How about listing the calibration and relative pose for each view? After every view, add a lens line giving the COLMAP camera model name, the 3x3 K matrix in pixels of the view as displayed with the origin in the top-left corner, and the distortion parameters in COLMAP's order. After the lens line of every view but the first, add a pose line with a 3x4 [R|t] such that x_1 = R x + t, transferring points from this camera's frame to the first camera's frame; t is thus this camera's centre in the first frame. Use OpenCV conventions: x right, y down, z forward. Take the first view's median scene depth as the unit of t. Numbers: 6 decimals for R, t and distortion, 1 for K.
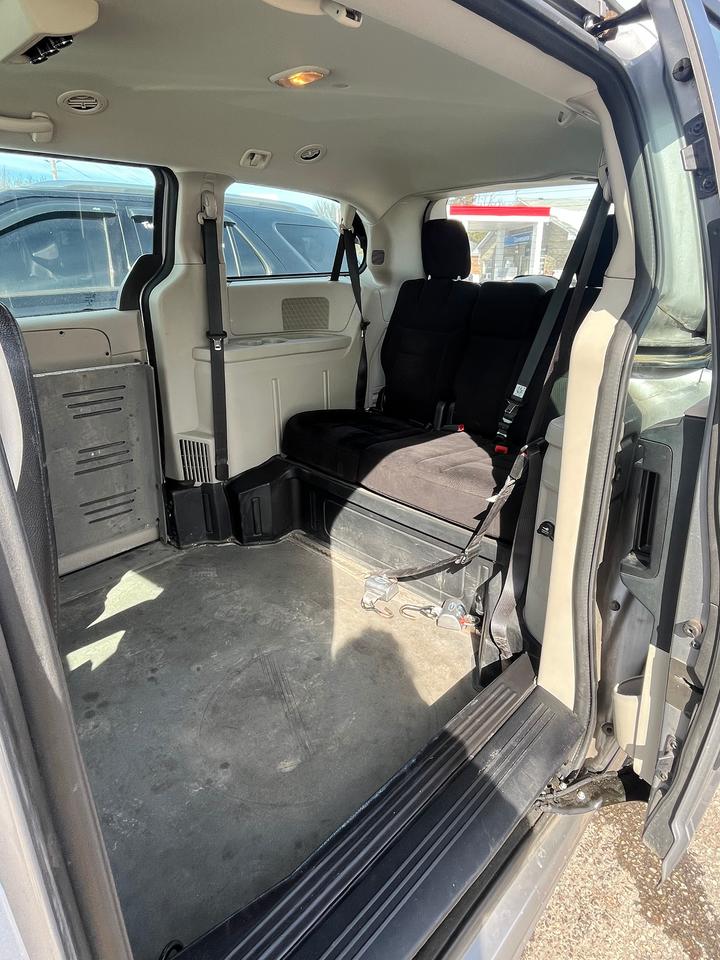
lens RADIAL K [[543.7, 0, 360.0], [0, 543.7, 480.0], [0, 0, 1]] dist [-0.001444, -0.000806]
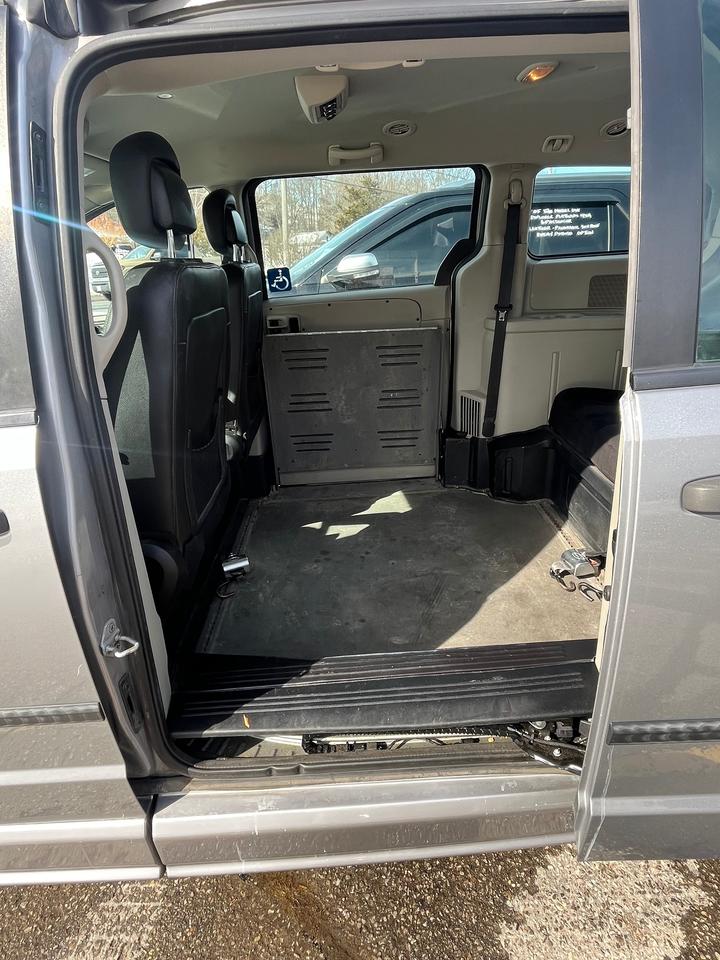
lens RADIAL K [[543.7, 0, 360.0], [0, 543.7, 480.0], [0, 0, 1]] dist [-0.001444, -0.000806]
pose [[0.717768, 0.233966, -0.655797, 0.341577], [-0.218406, 0.969973, 0.107008, 0.026197], [0.661141, 0.066423, 0.747315, -0.023243]]
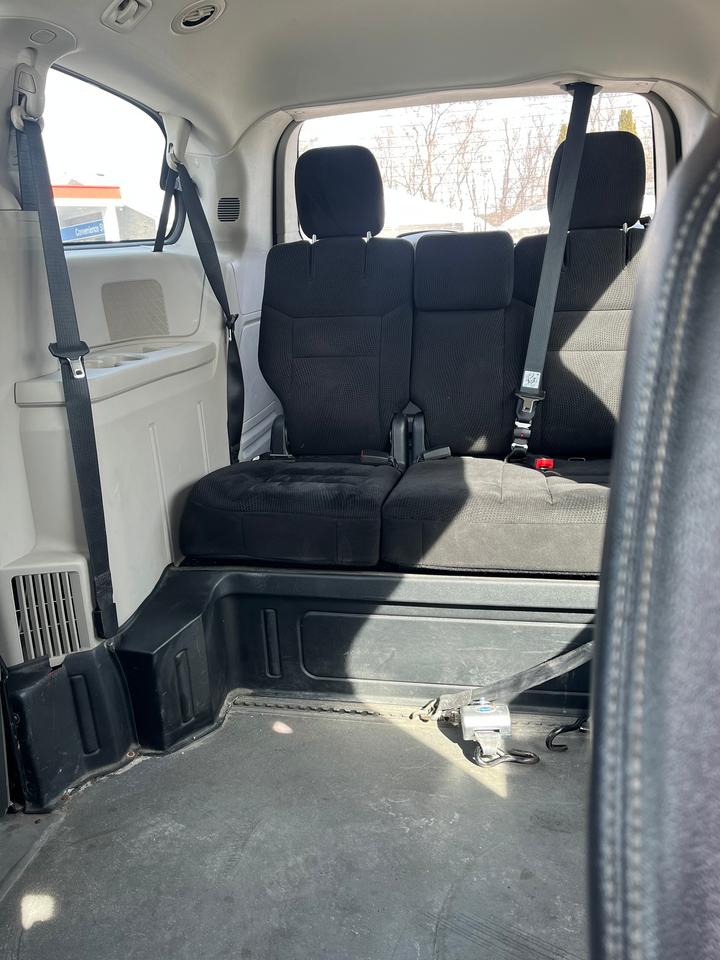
lens RADIAL K [[794.9, 0, 360.8], [0, 794.9, 483.9], [0, 0, 1]] dist [0.007175, 0.005887]
pose [[0.828037, -0.197768, 0.524636, -0.438415], [0.254157, 0.966462, -0.036819, -0.051941], [-0.499760, 0.163827, 0.850530, 0.260562]]
